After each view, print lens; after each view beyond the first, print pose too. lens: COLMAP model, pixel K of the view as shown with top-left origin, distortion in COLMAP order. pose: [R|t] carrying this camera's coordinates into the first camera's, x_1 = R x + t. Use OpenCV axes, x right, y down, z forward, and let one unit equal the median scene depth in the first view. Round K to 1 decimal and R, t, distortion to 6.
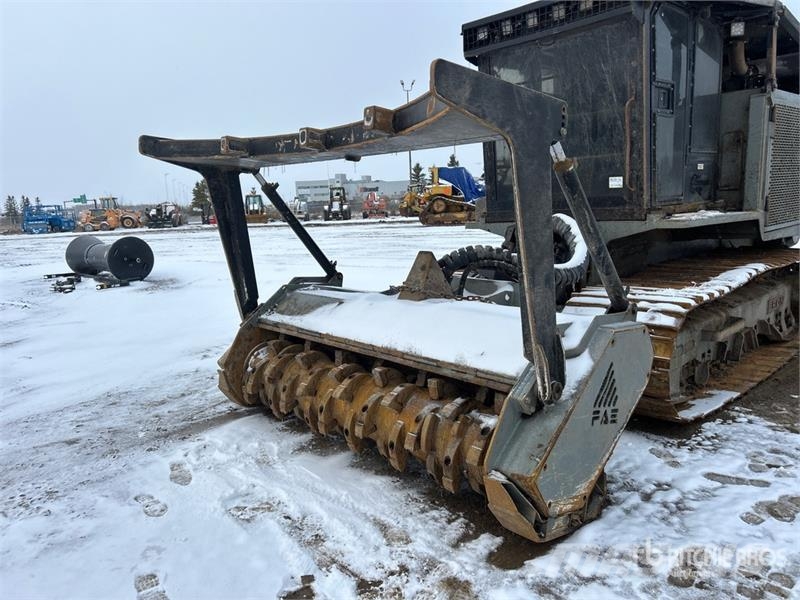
lens RADIAL K [[595.0, 0, 393.4], [0, 595.0, 303.9], [0, 0, 1]] dist [0.064794, -0.068641]
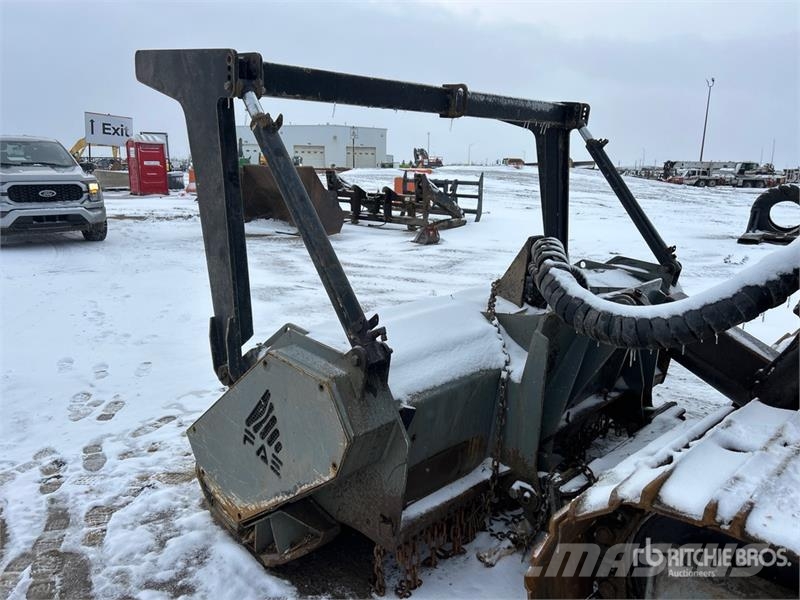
lens RADIAL K [[595.0, 0, 393.0], [0, 595.0, 305.8], [0, 0, 1]] dist [0.064794, -0.068641]
pose [[0.042317, 0.263891, -0.963624, 0.895892], [-0.182165, 0.950359, 0.252259, -0.185857], [0.982357, 0.164863, 0.088288, 0.902174]]
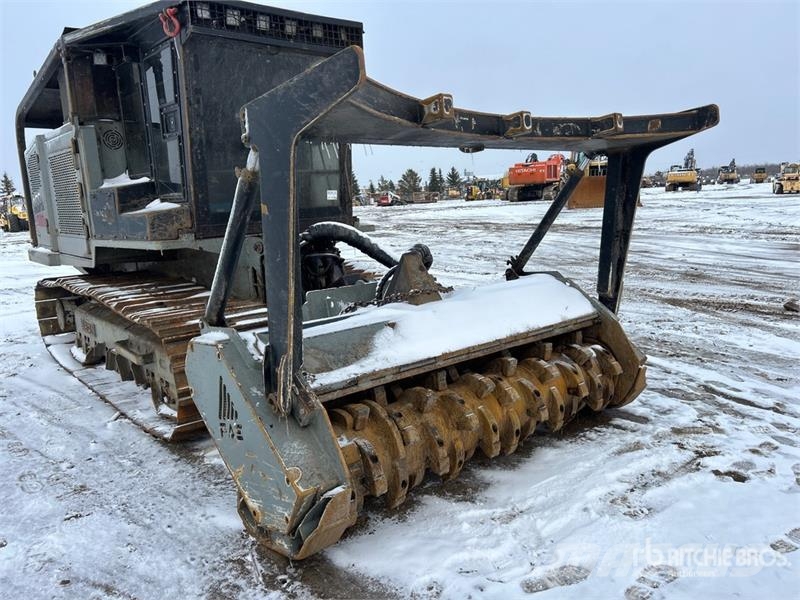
lens RADIAL K [[595.0, 0, 394.3], [0, 595.0, 301.8], [0, 0, 1]] dist [0.064794, -0.068641]
pose [[0.046091, -0.132385, 0.990126, -1.062397], [0.210942, 0.970119, 0.119890, -0.154112], [-0.976411, 0.203333, 0.072639, 1.130115]]
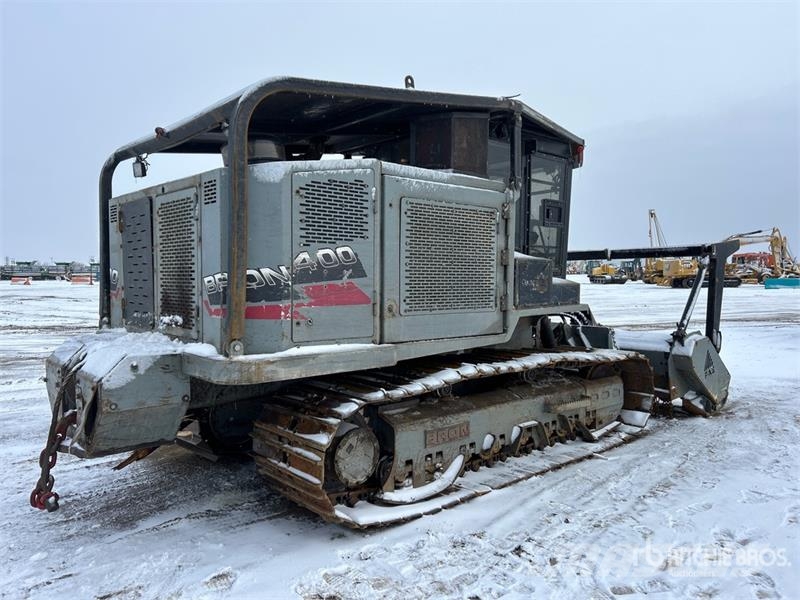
lens RADIAL K [[595.0, 0, 395.2], [0, 595.0, 302.1], [0, 0, 1]] dist [0.064794, -0.068641]
pose [[-0.998564, 0.042060, 0.033173, 0.692365], [0.048146, 0.976180, 0.211554, -0.622539], [-0.023485, 0.212847, -0.976803, 3.365291]]
